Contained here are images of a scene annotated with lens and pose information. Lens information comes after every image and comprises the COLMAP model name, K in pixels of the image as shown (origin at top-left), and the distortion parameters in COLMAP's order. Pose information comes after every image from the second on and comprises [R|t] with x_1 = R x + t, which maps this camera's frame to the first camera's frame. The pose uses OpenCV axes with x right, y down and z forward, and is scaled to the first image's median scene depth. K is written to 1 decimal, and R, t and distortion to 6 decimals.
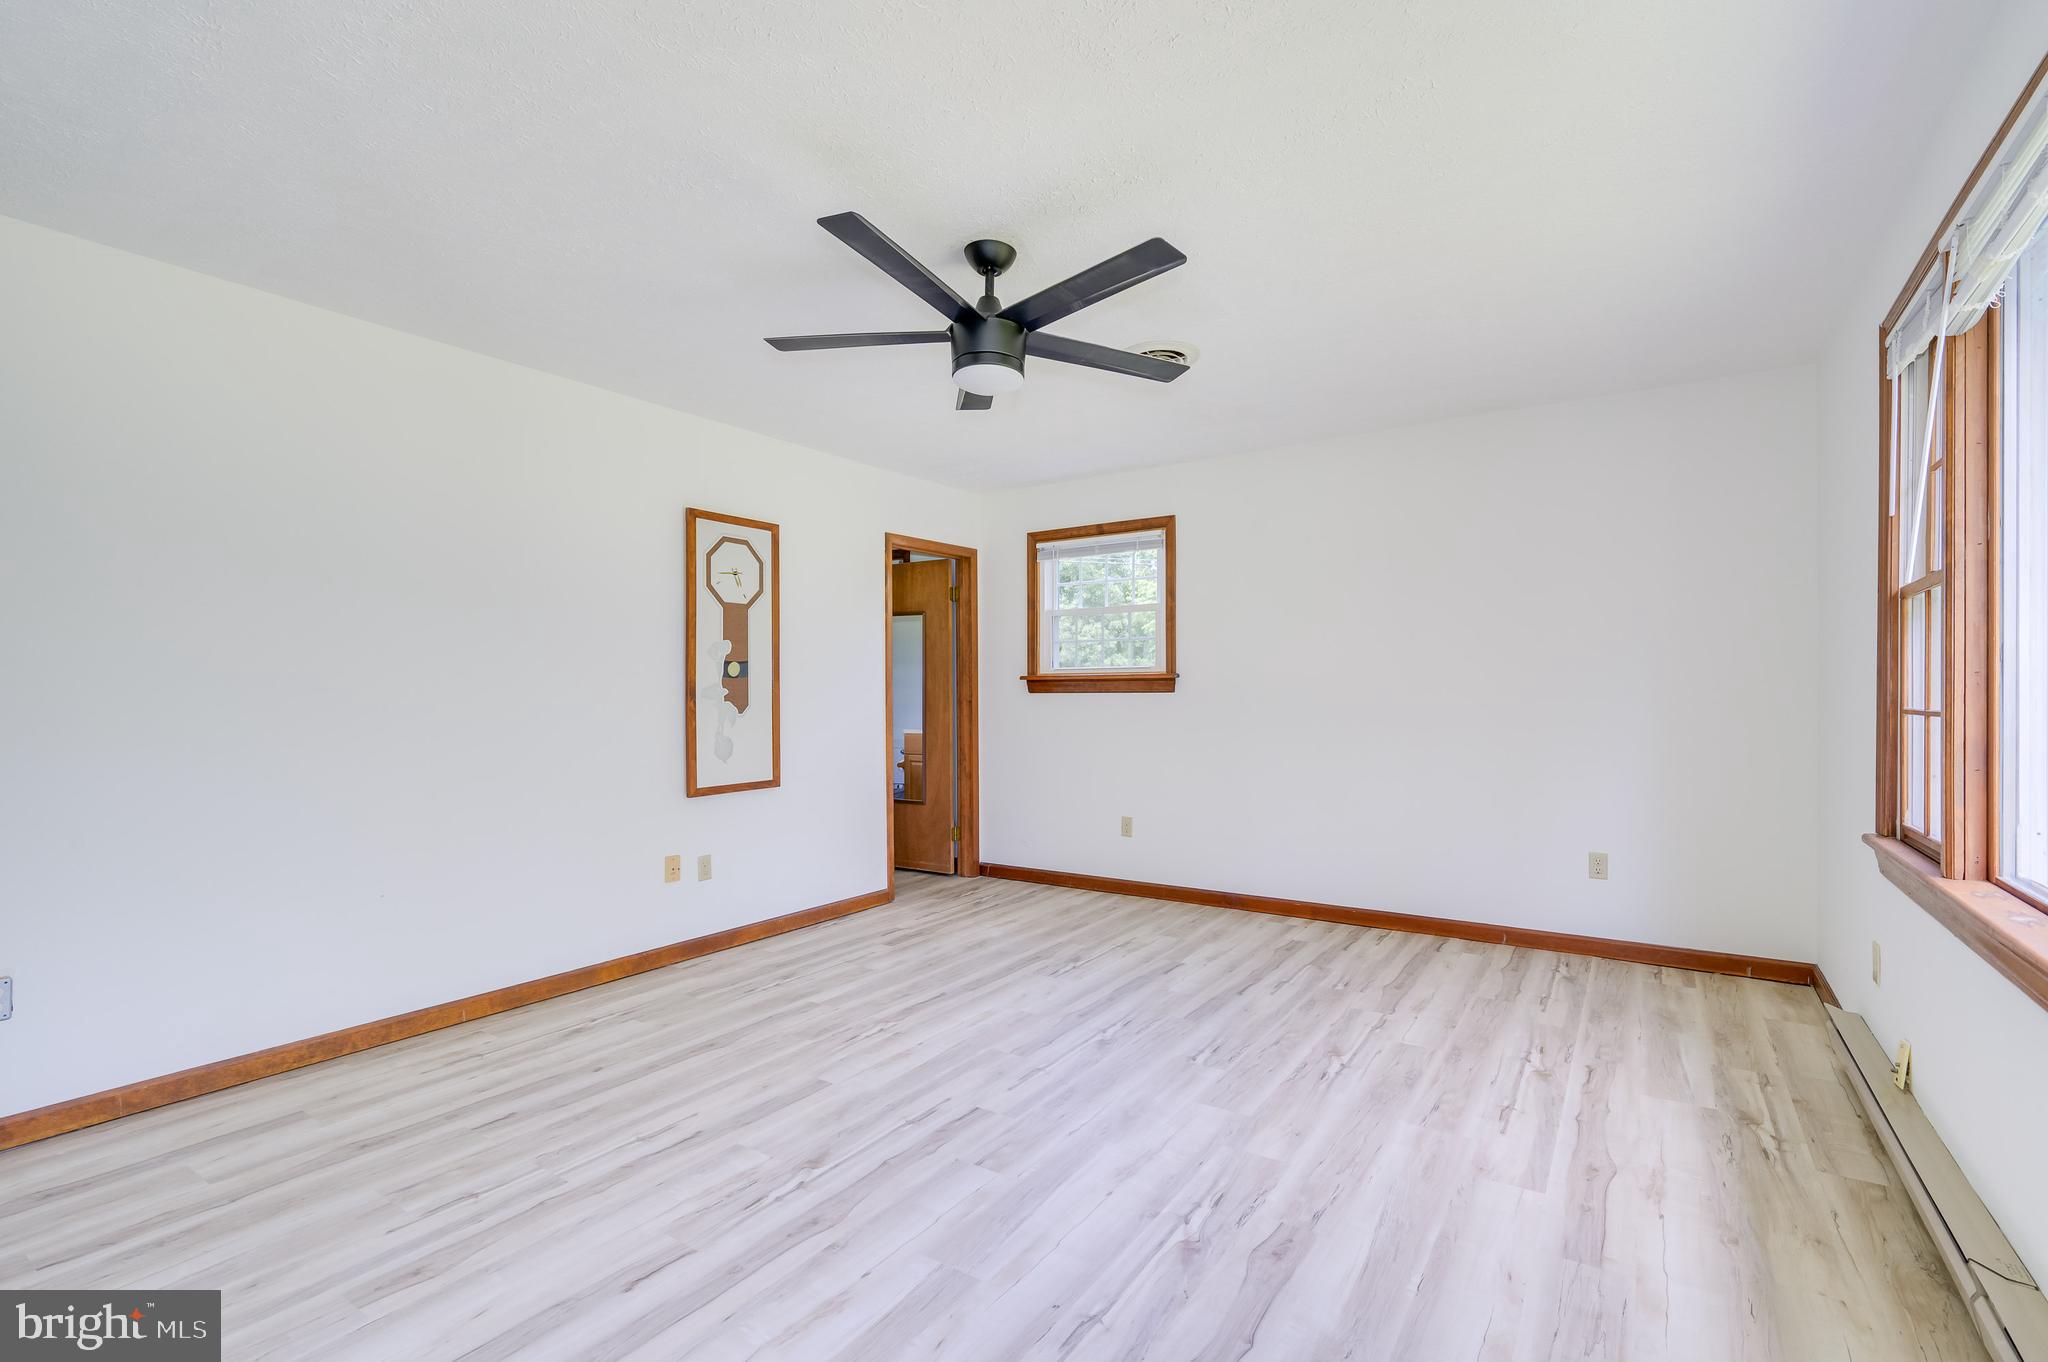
lens RADIAL K [[929.1, 0, 1031.8], [0, 929.1, 688.6], [0, 0, 1]] dist [0.000554, -0.000016]
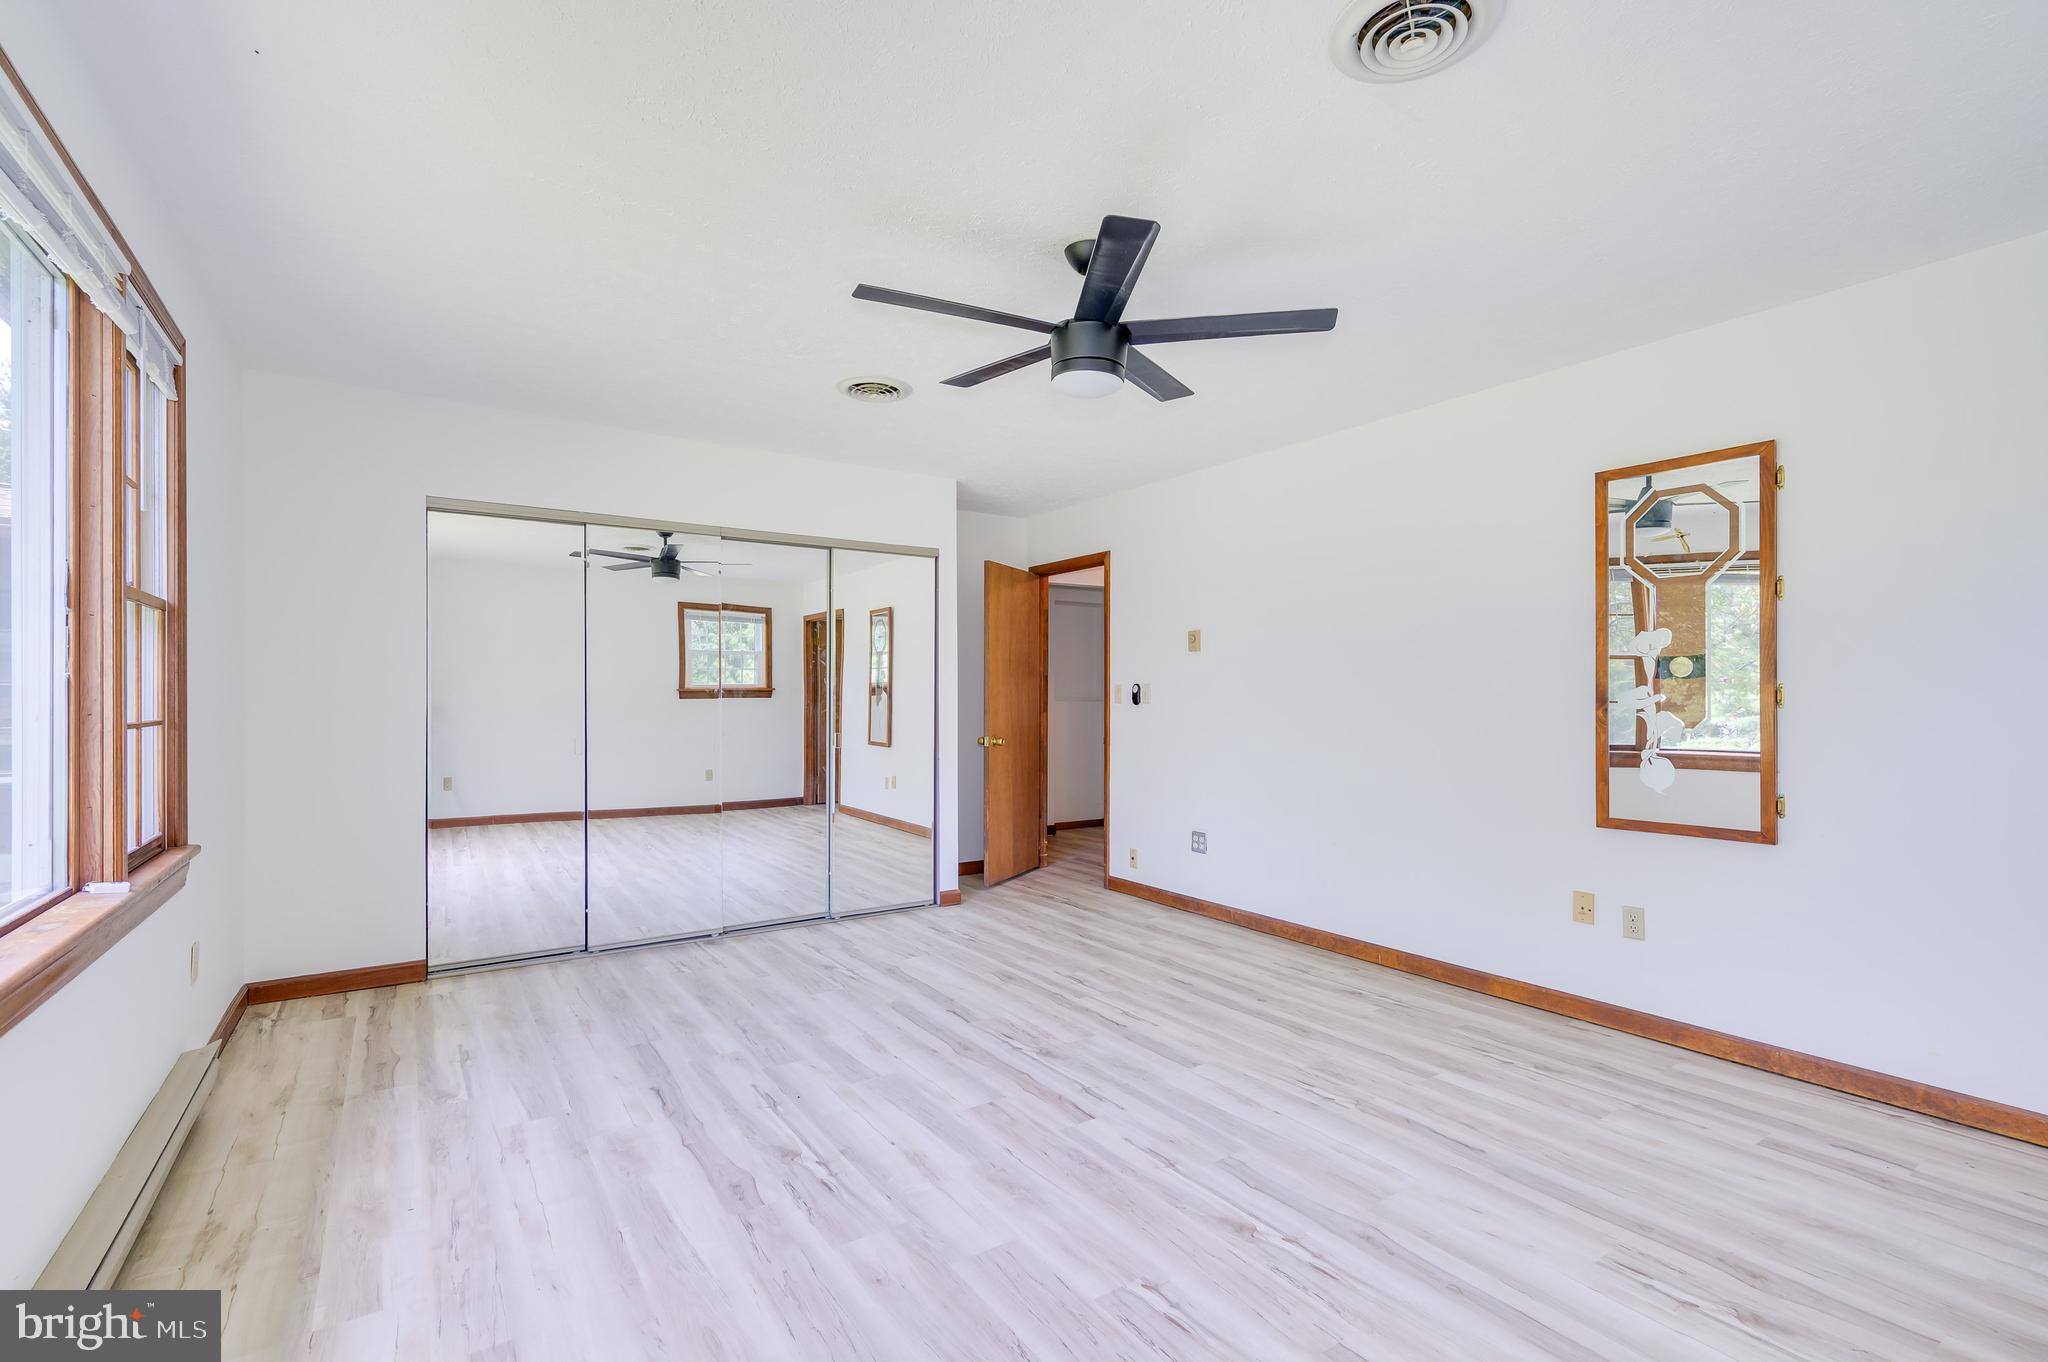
lens RADIAL K [[902.1, 0, 1027.1], [0, 902.1, 690.8], [0, 0, 1]] dist [-0.002124, -0.000413]
pose [[-0.367228, -0.002026, -0.930129, 0.834445], [0.003716, 0.999986, -0.003645, -0.002102], [0.930123, -0.004795, -0.367216, 1.243019]]
